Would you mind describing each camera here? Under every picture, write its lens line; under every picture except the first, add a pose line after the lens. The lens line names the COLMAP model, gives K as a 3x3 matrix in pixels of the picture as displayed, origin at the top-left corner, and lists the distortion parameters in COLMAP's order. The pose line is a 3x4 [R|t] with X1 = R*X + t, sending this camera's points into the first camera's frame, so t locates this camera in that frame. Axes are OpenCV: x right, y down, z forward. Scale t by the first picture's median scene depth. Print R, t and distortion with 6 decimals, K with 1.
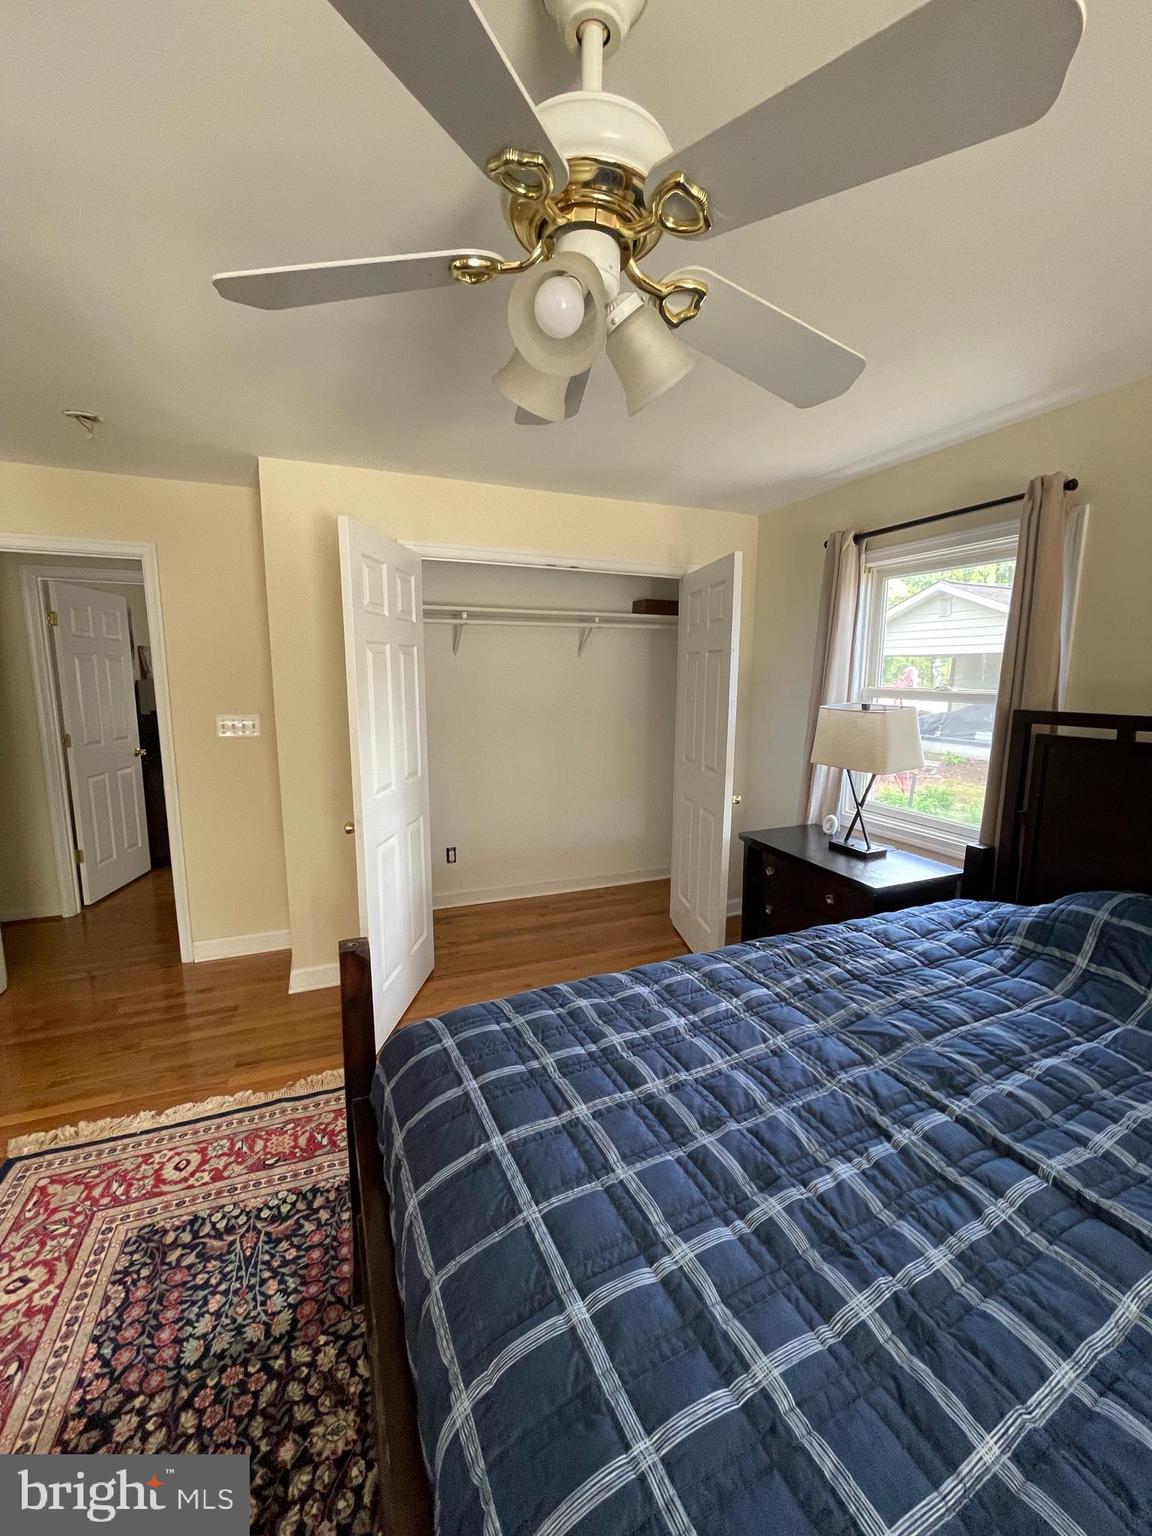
lens RADIAL K [[622.2, 0, 578.7], [0, 622.2, 766.5], [0, 0, 1]] dist [-0.003178, -0.000216]
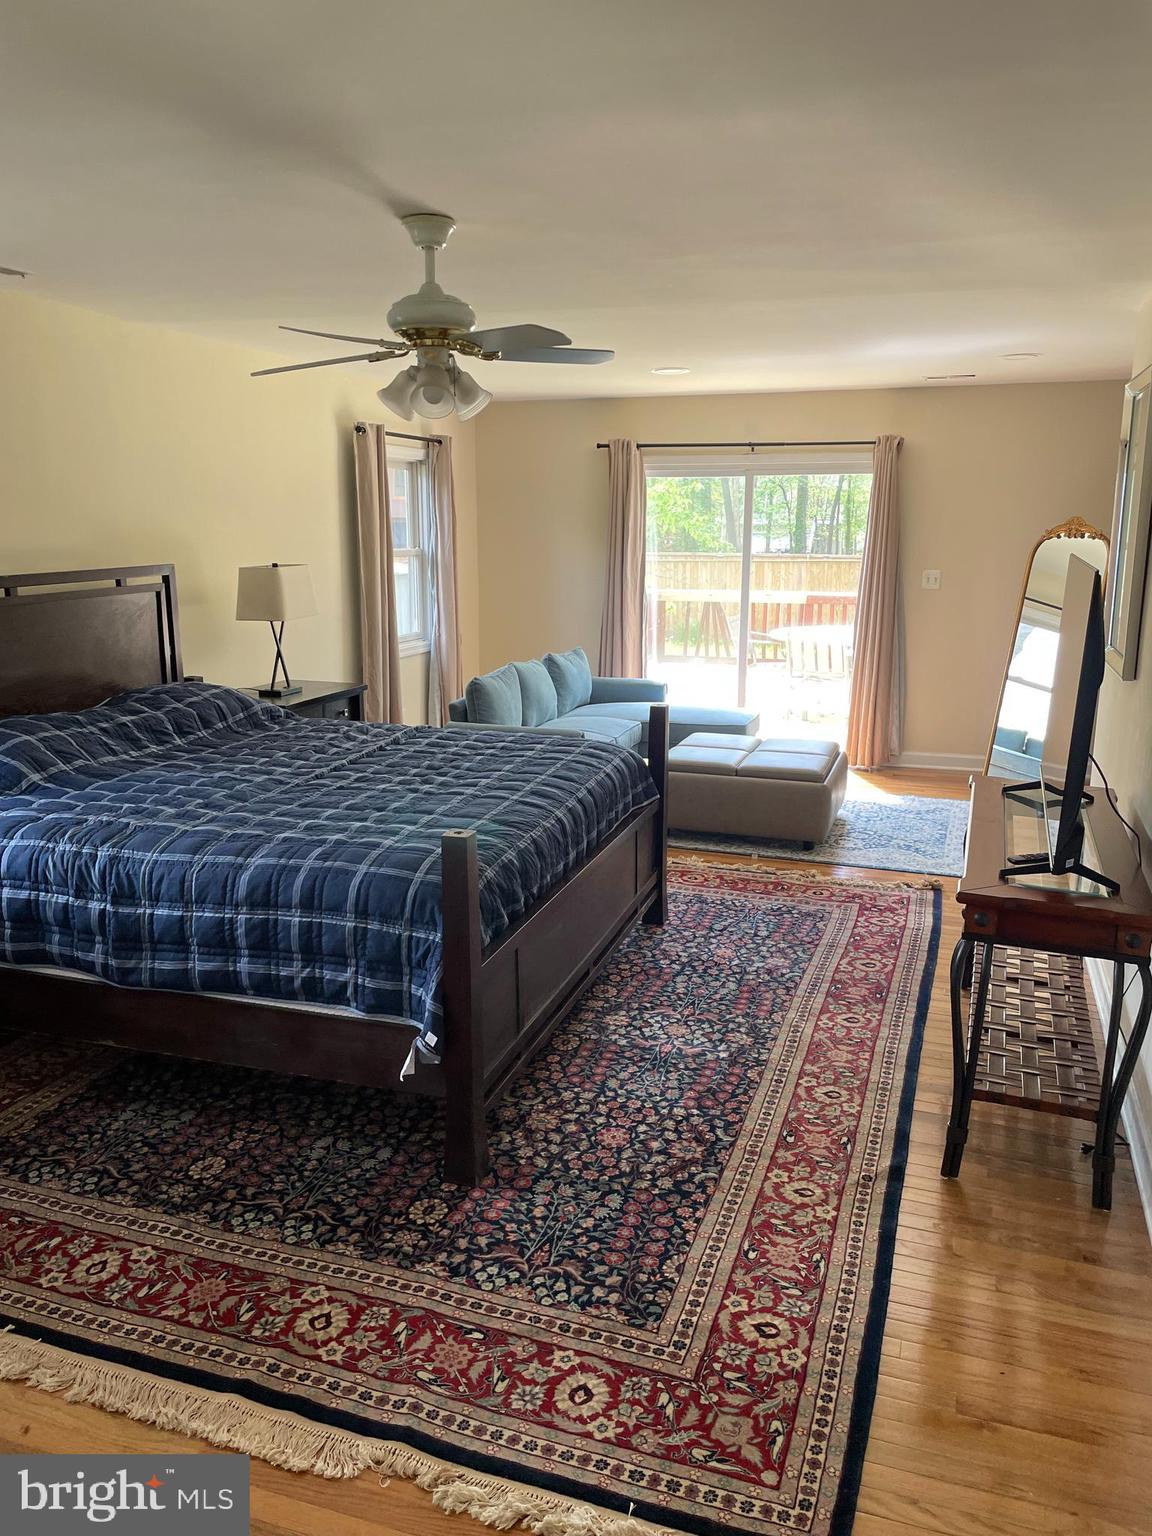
lens RADIAL K [[1161.0, 0, 589.6], [0, 1161.0, 761.3], [0, 0, 1]] dist [0.090126, -0.123338]
pose [[-0.759662, -0.143974, 0.634181, -1.598065], [0.087395, 0.943738, 0.318938, -0.391206], [-0.644419, 0.297709, -0.704339, 2.012408]]
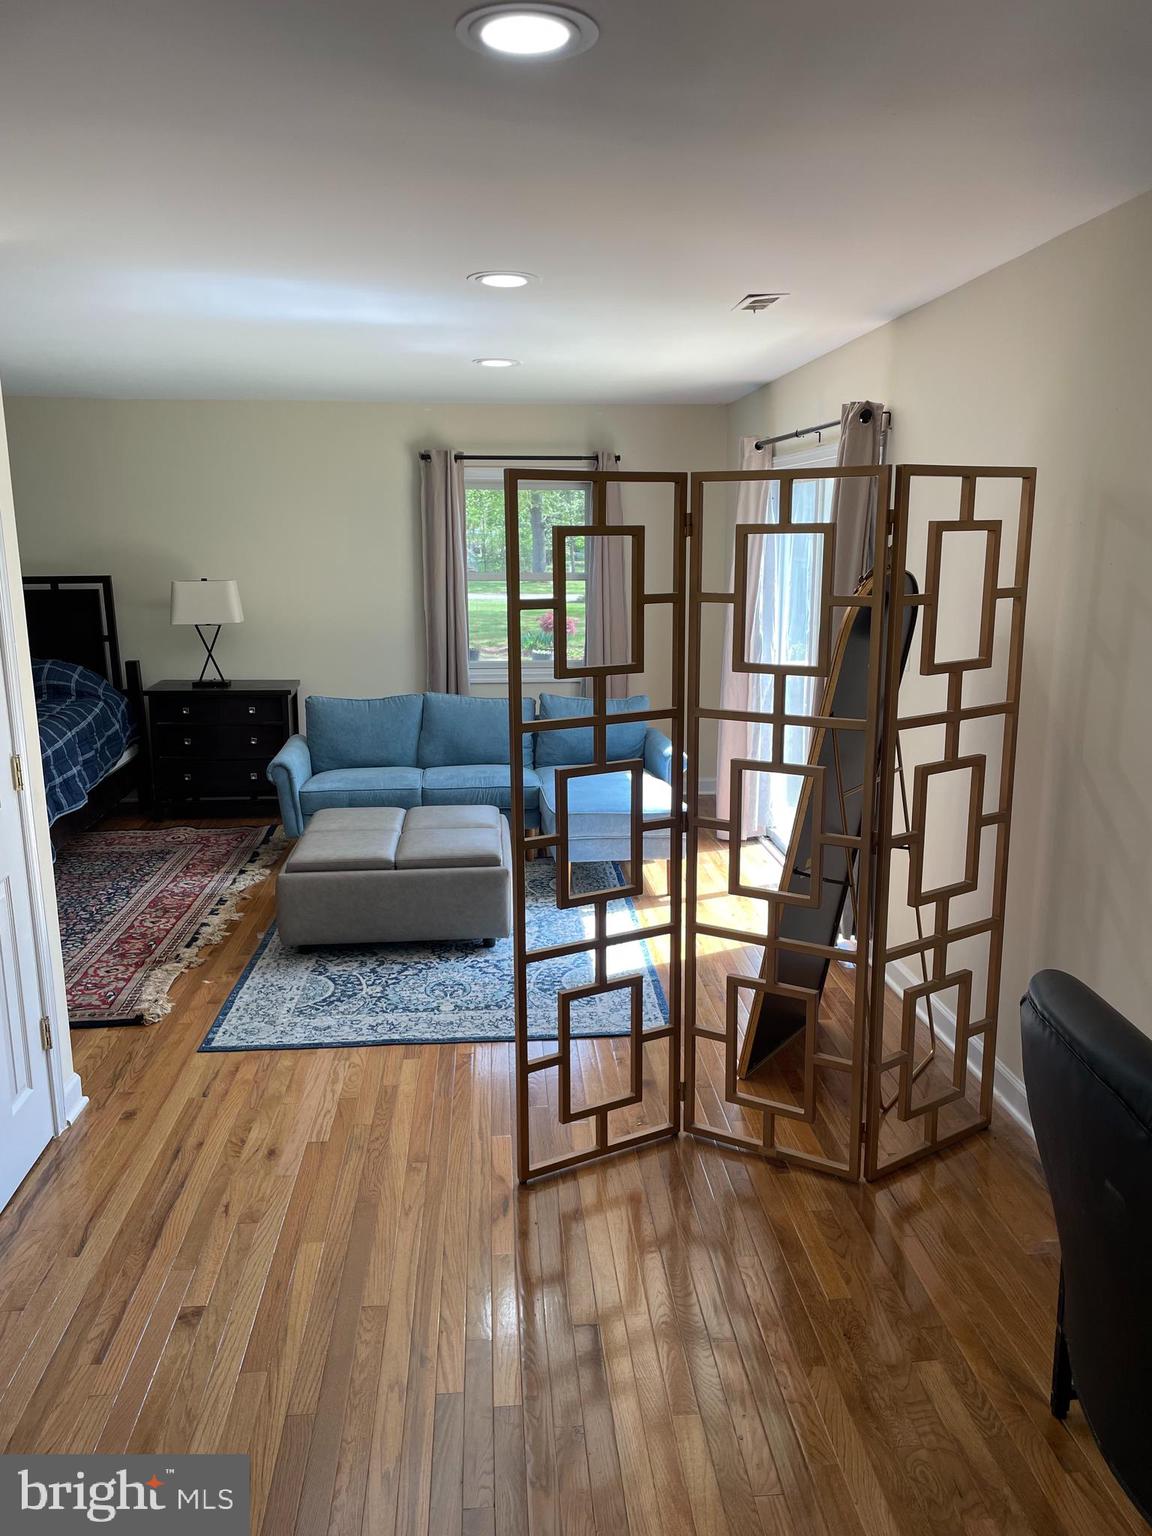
lens RADIAL K [[1161.7, 0, 590.0], [0, 1161.7, 775.3], [0, 0, 1]] dist [0.091385, -0.124315]
pose [[0.295819, -0.206423, 0.932674, -2.329894], [0.149324, 0.974362, 0.168288, 0.282888], [-0.943501, 0.089487, 0.319059, -2.730573]]
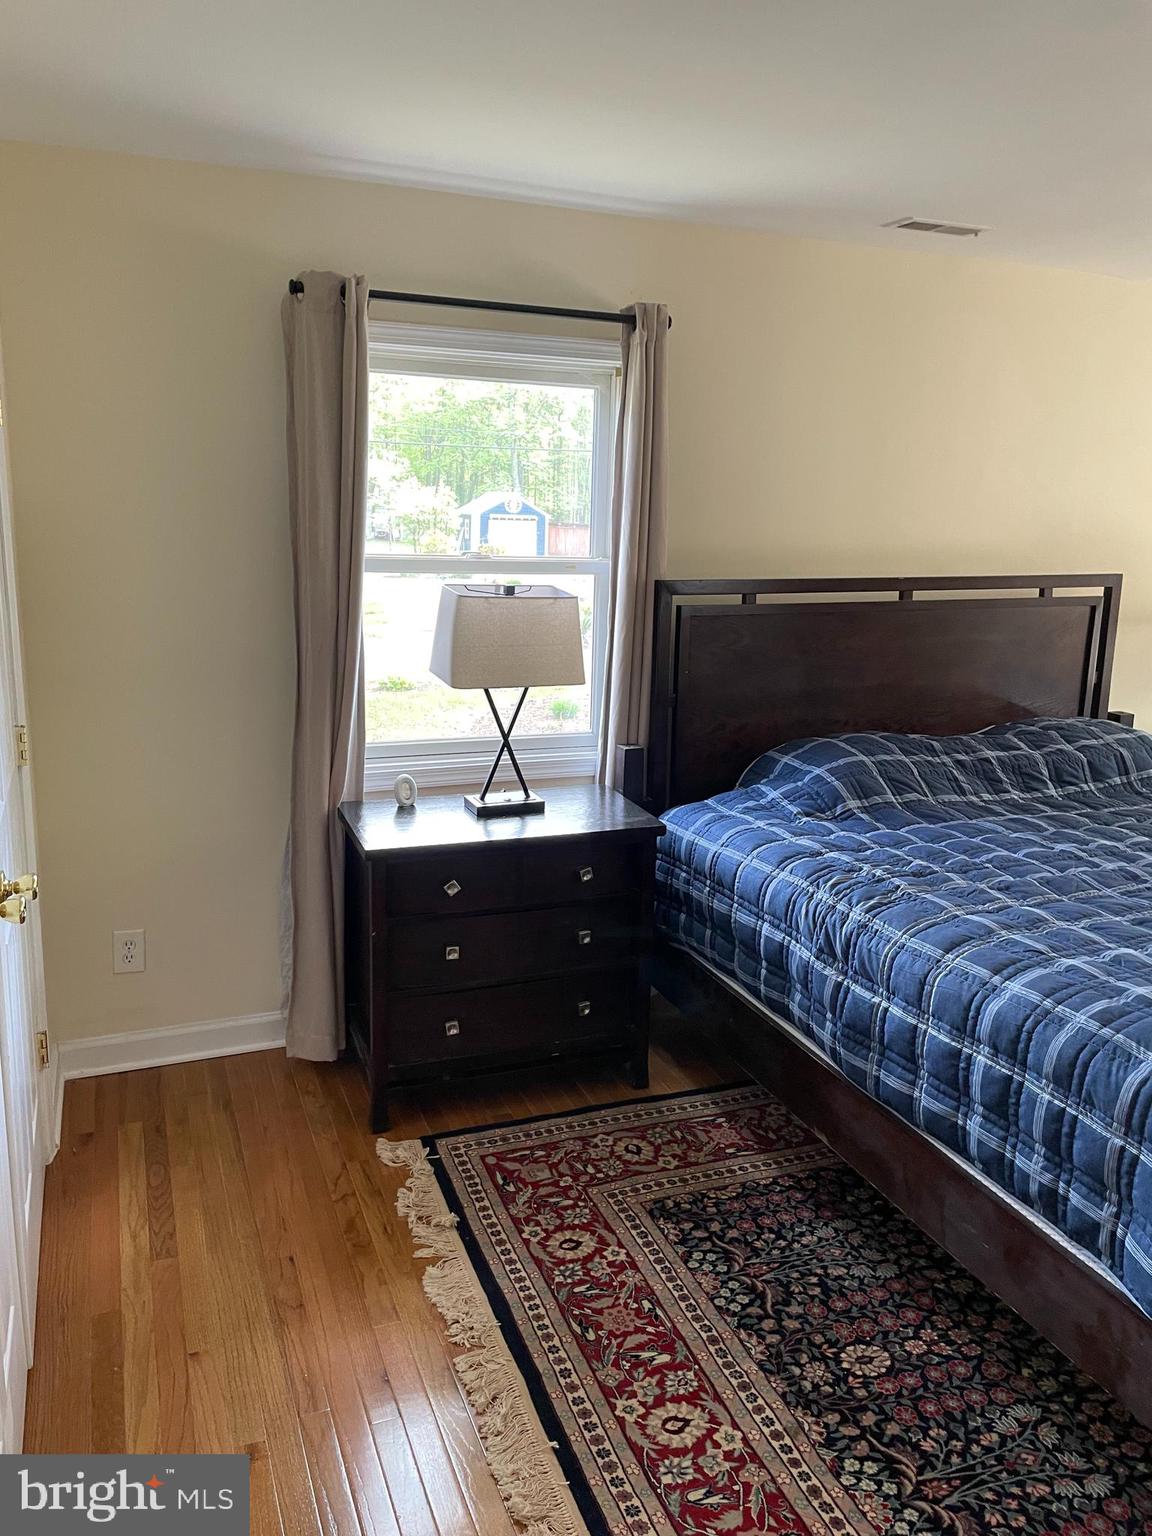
lens RADIAL K [[1159.5, 0, 585.7], [0, 1159.5, 755.4], [0, 0, 1]] dist [0.087939, -0.123225]
pose [[0.007884, -0.216062, 0.976348, -1.269316], [0.124916, 0.968943, 0.213415, -0.290932], [-0.992136, 0.120278, 0.034629, 1.461209]]
